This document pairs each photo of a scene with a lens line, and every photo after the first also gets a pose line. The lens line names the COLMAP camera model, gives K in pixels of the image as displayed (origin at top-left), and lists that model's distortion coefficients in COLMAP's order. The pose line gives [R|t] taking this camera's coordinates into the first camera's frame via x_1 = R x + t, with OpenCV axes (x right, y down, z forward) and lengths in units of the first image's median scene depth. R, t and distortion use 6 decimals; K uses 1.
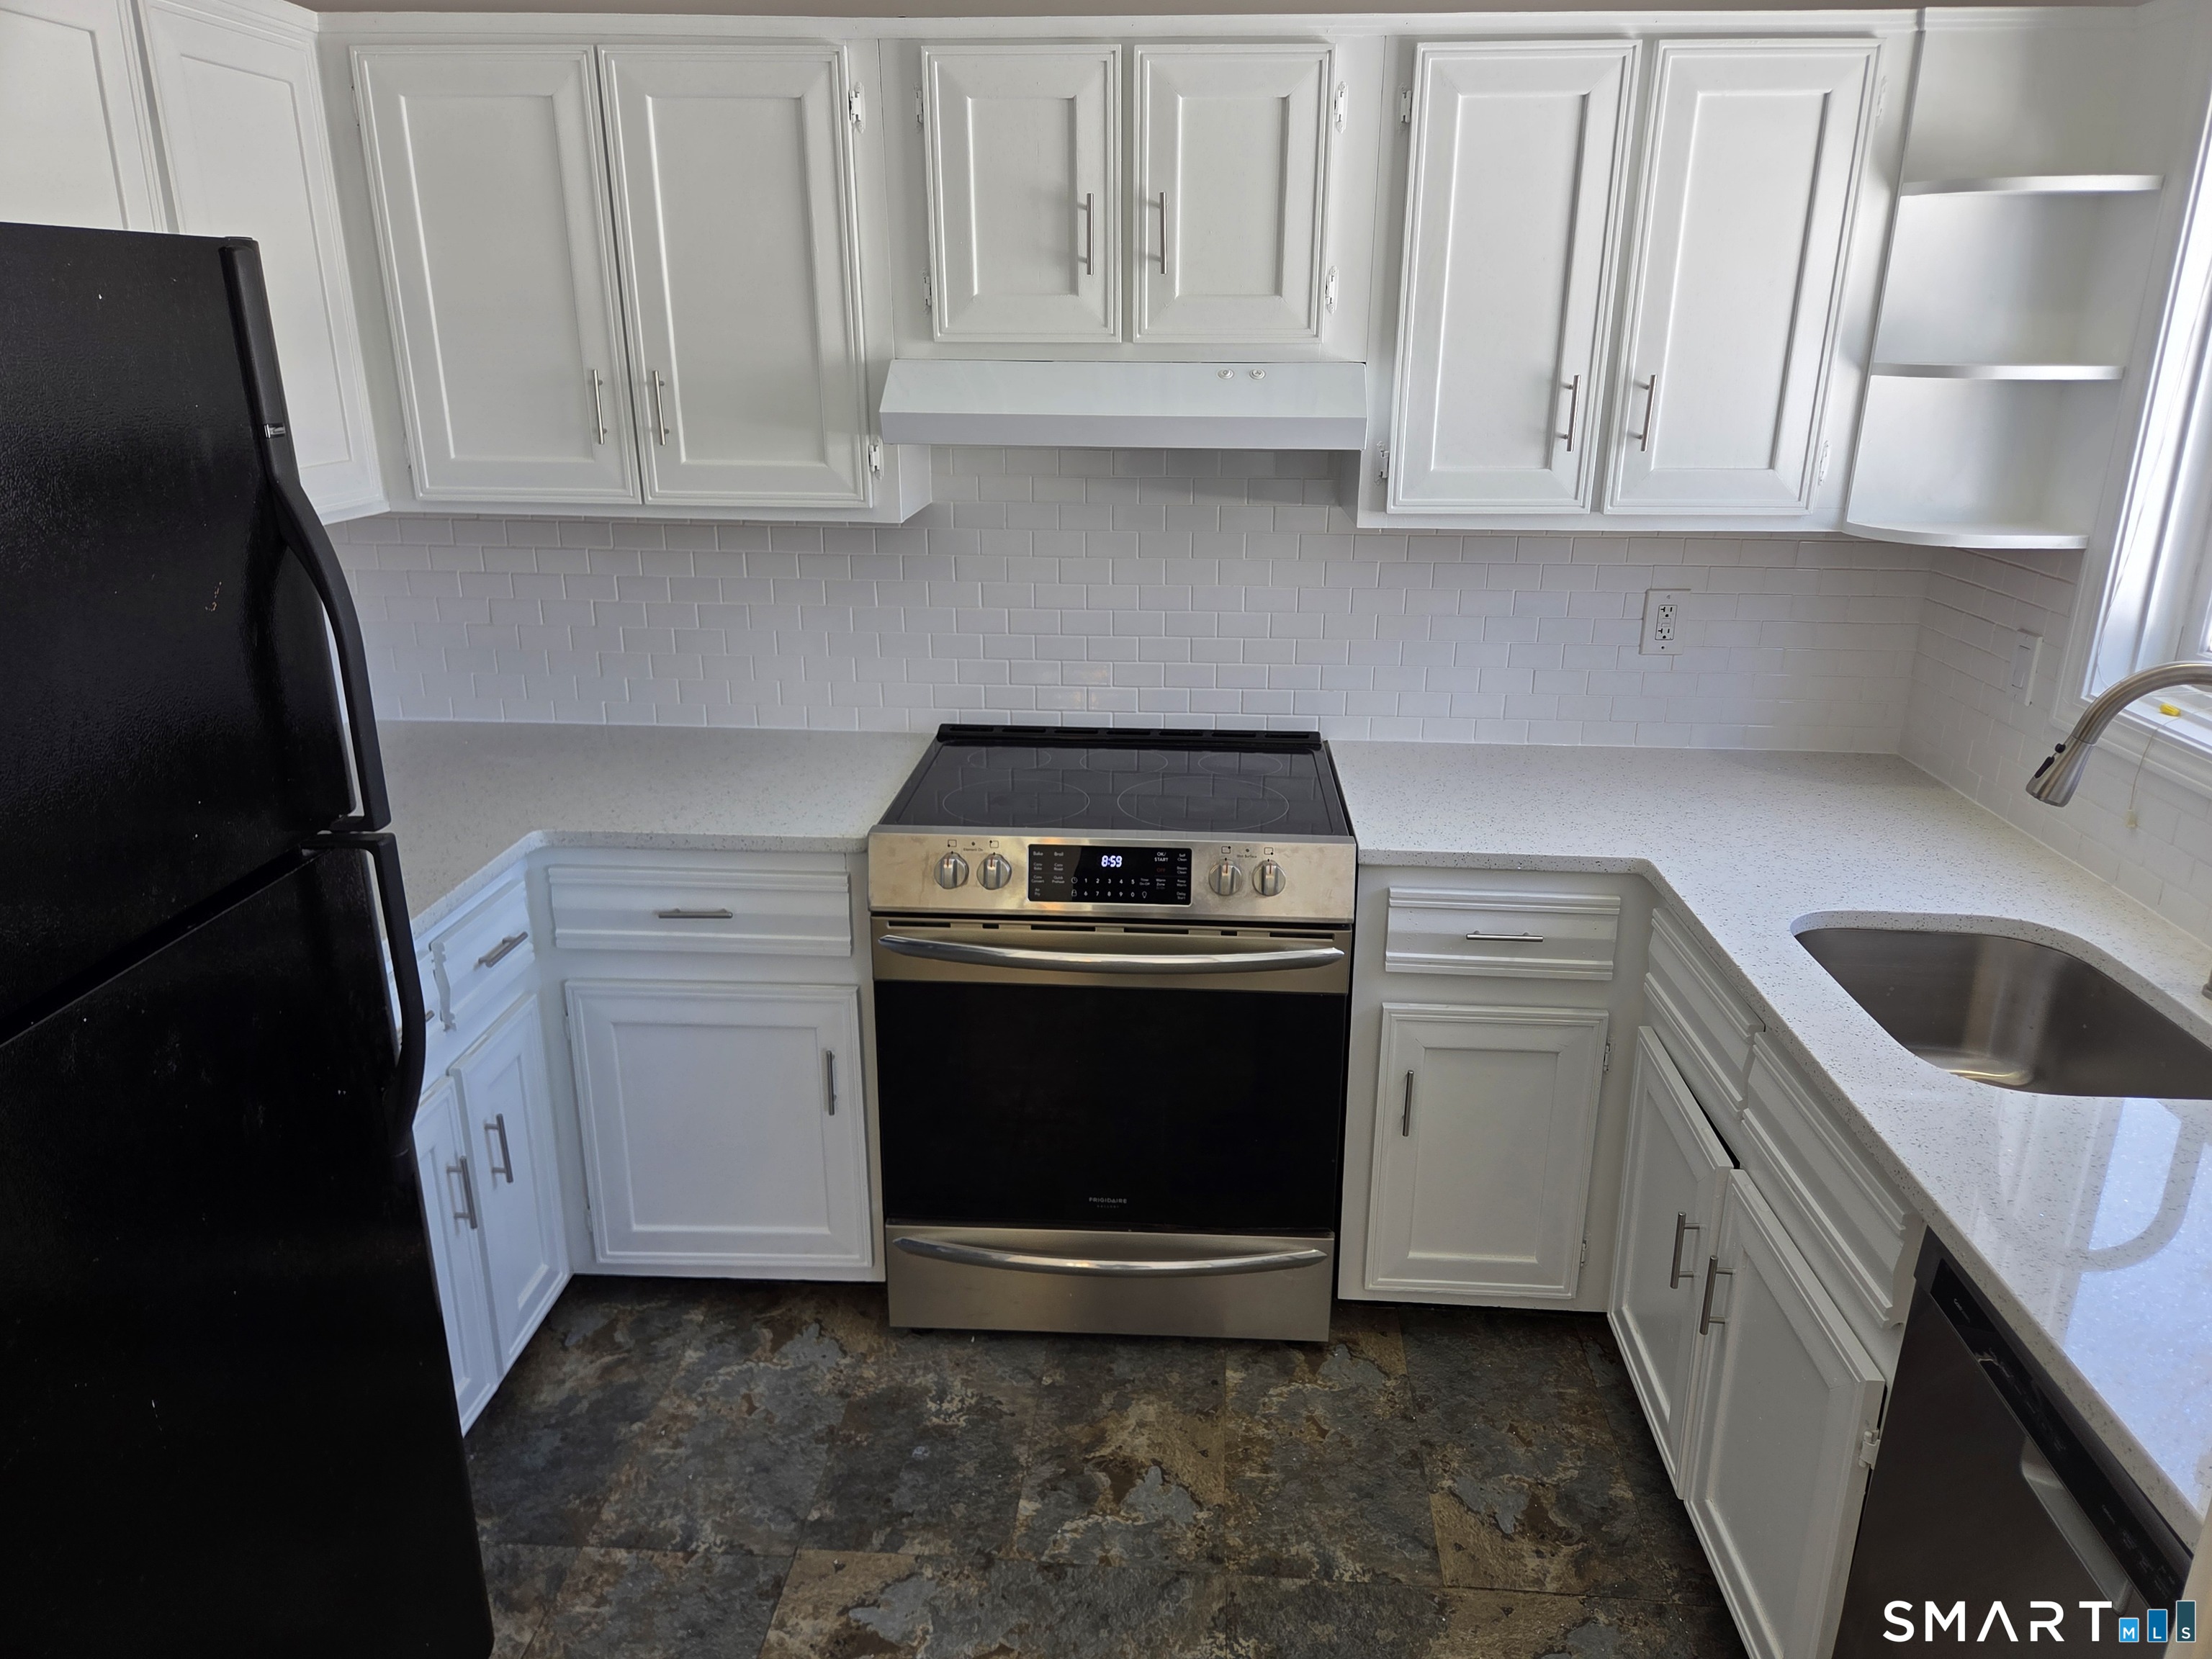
lens RADIAL K [[1478.5, 0, 1131.4], [0, 1478.5, 808.4], [0, 0, 1]] dist [0.085358, -0.080636]
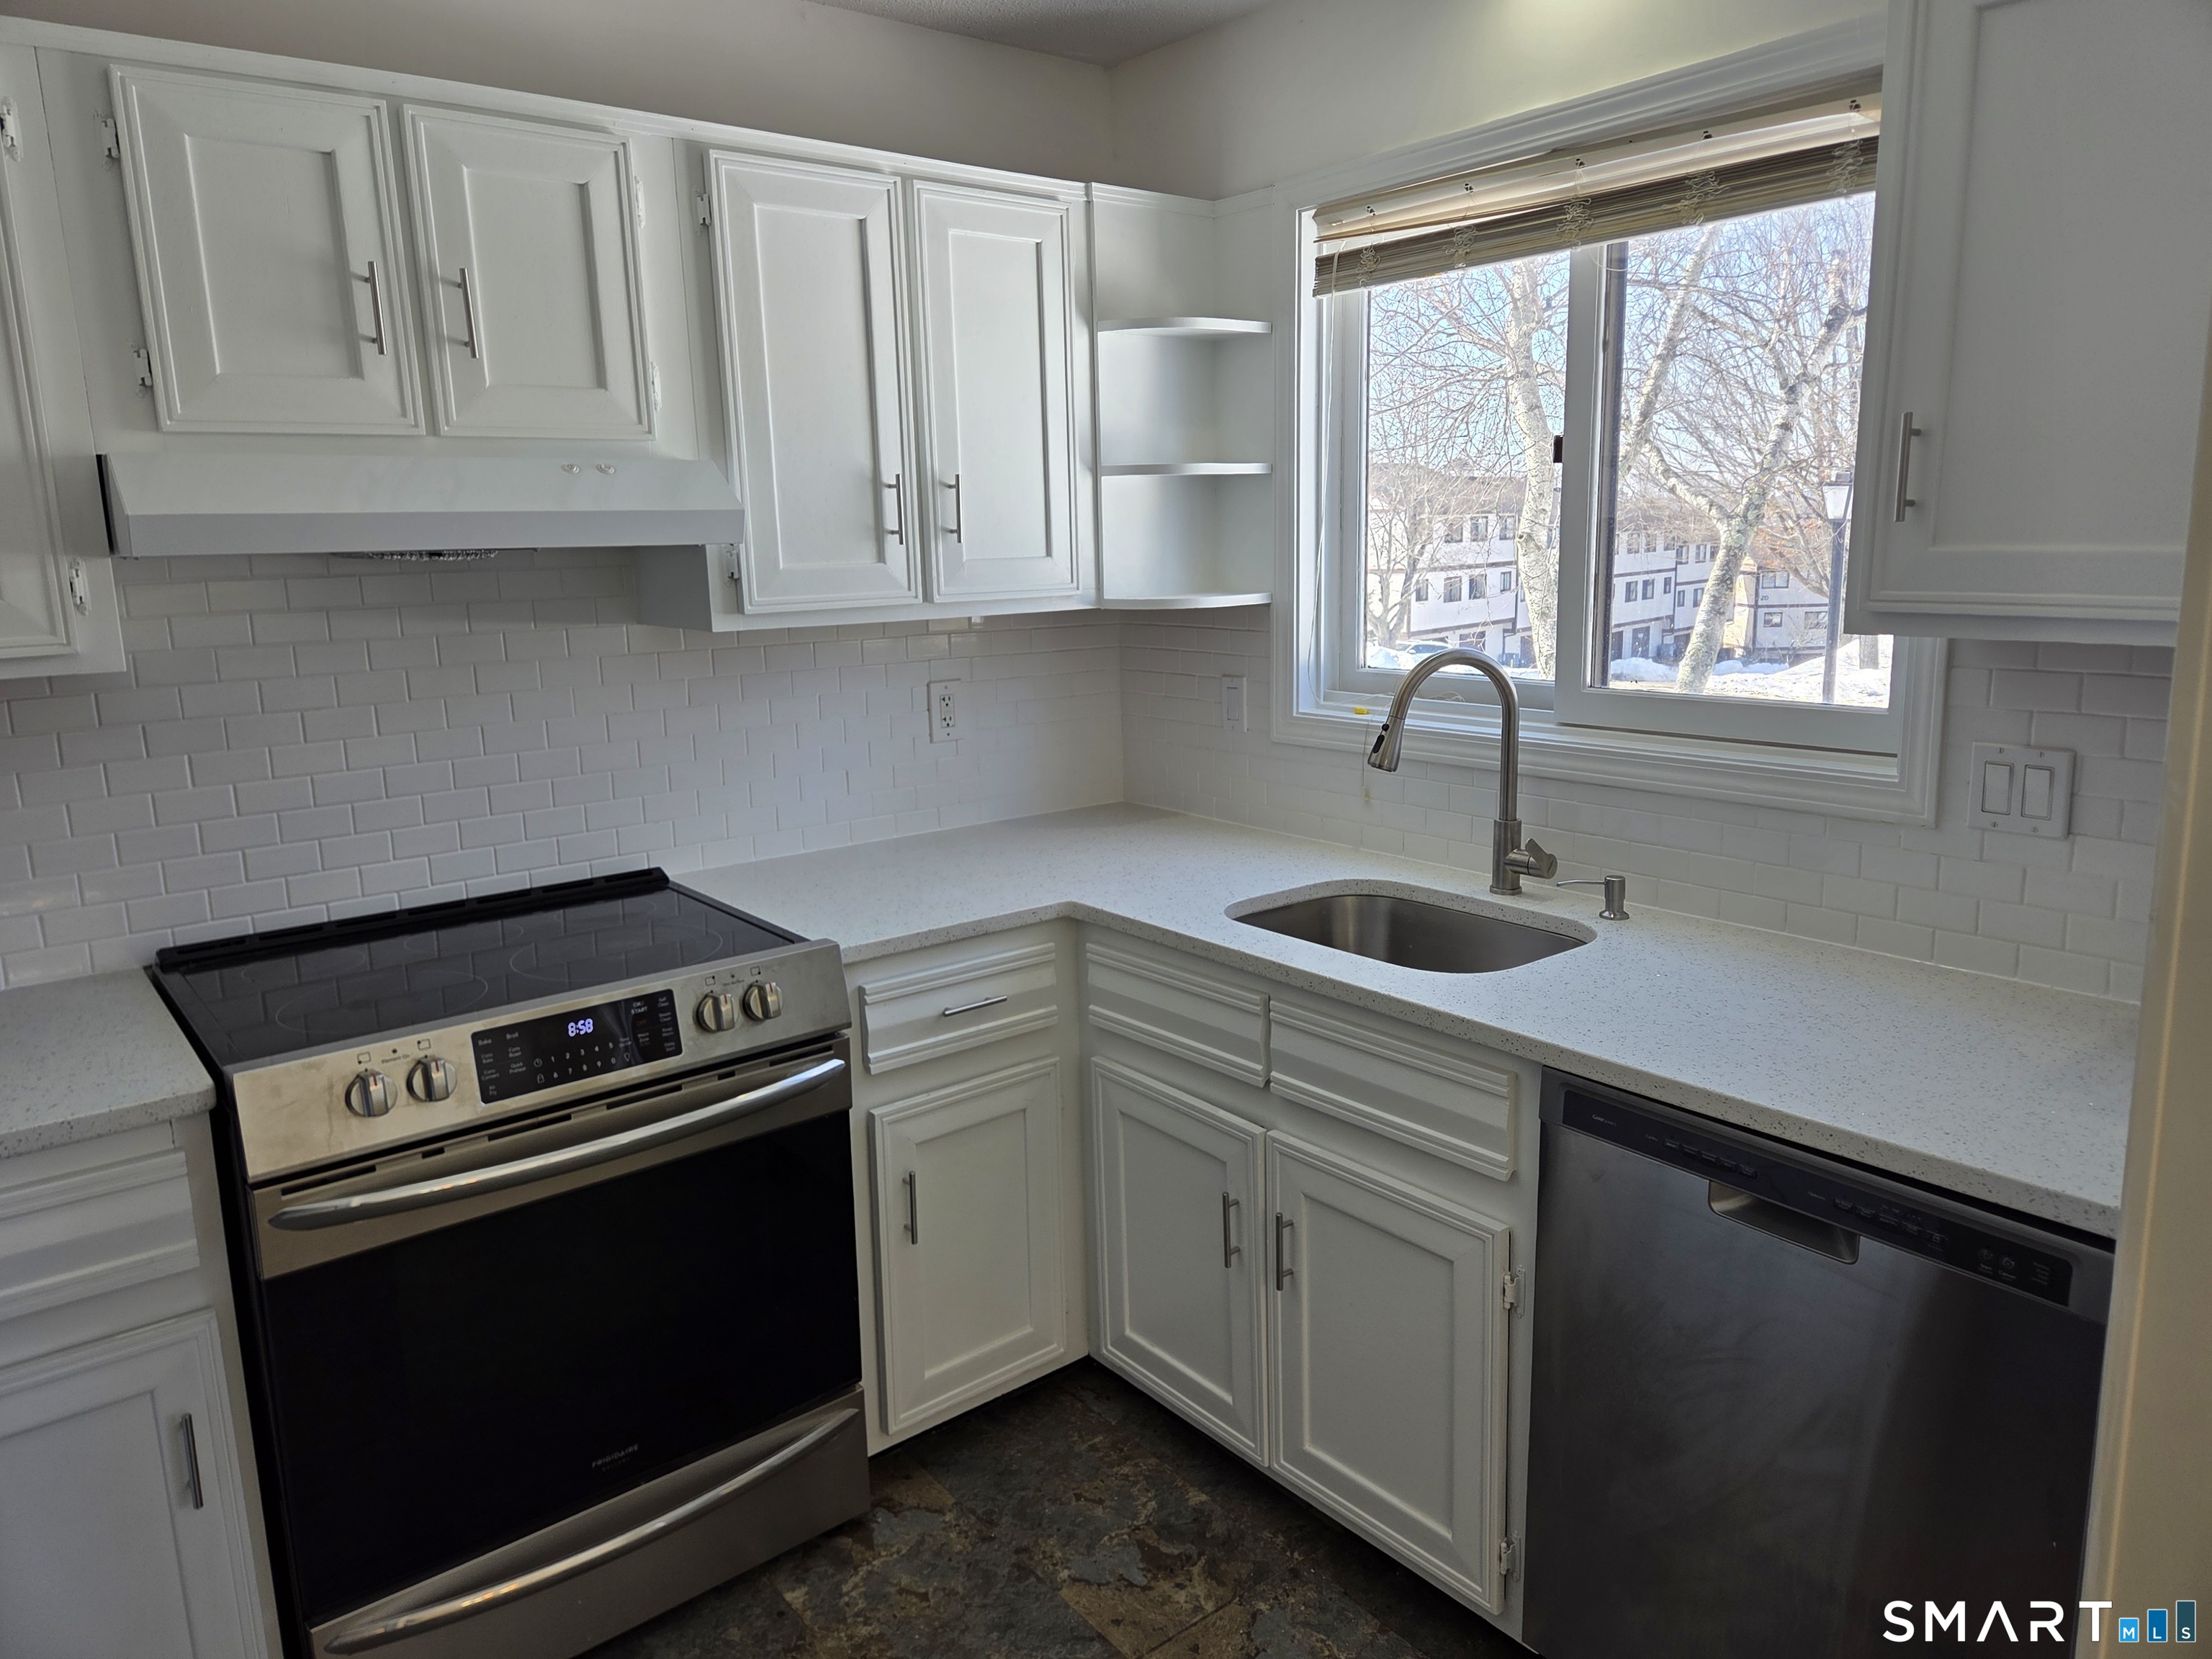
lens RADIAL K [[1481.5, 0, 1111.1], [0, 1481.5, 796.7], [0, 0, 1]] dist [0.094791, -0.098050]
pose [[0.746299, -0.144634, 0.649707, -0.308044], [0.233170, 0.971063, -0.051663, 0.022181], [-0.623434, 0.190048, 0.758427, 0.148315]]
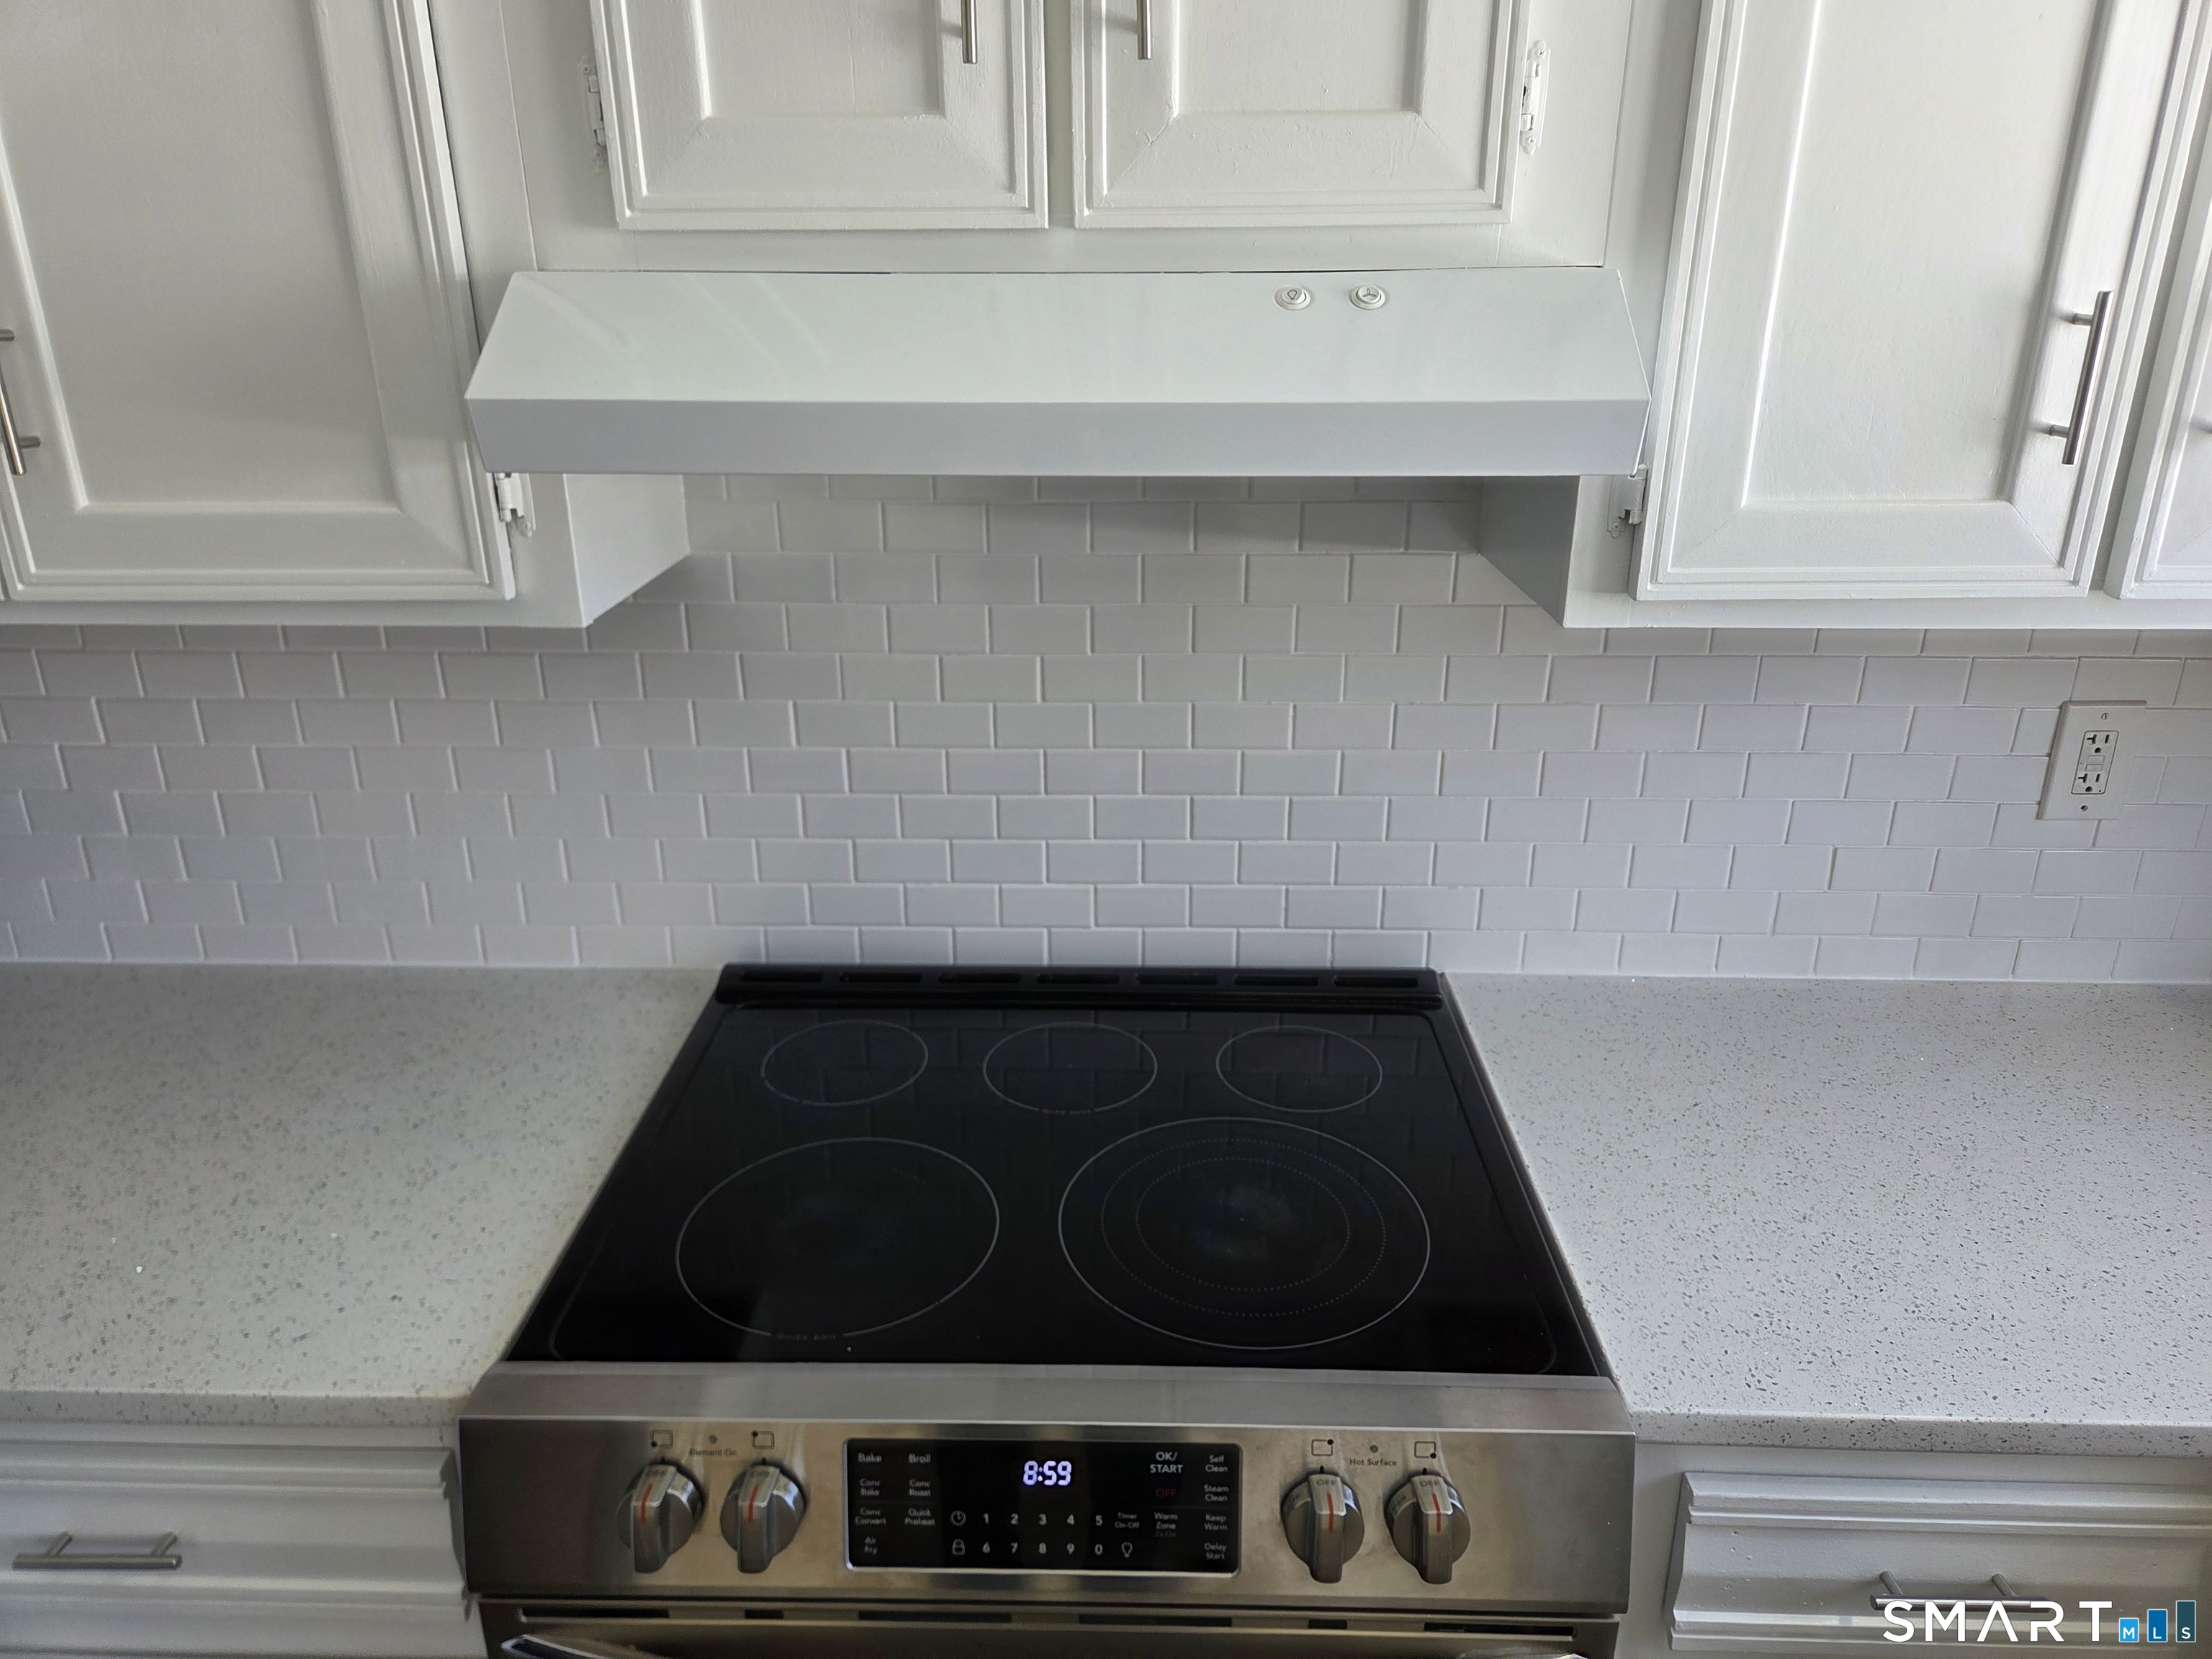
lens RADIAL K [[1481.5, 0, 1111.1], [0, 1481.5, 796.7], [0, 0, 1]] dist [0.094791, -0.098050]
pose [[0.999561, -0.018698, 0.022984, -0.001464], [0.017776, 0.999055, 0.039665, -0.166034], [-0.023704, -0.039239, 0.998949, 0.563437]]
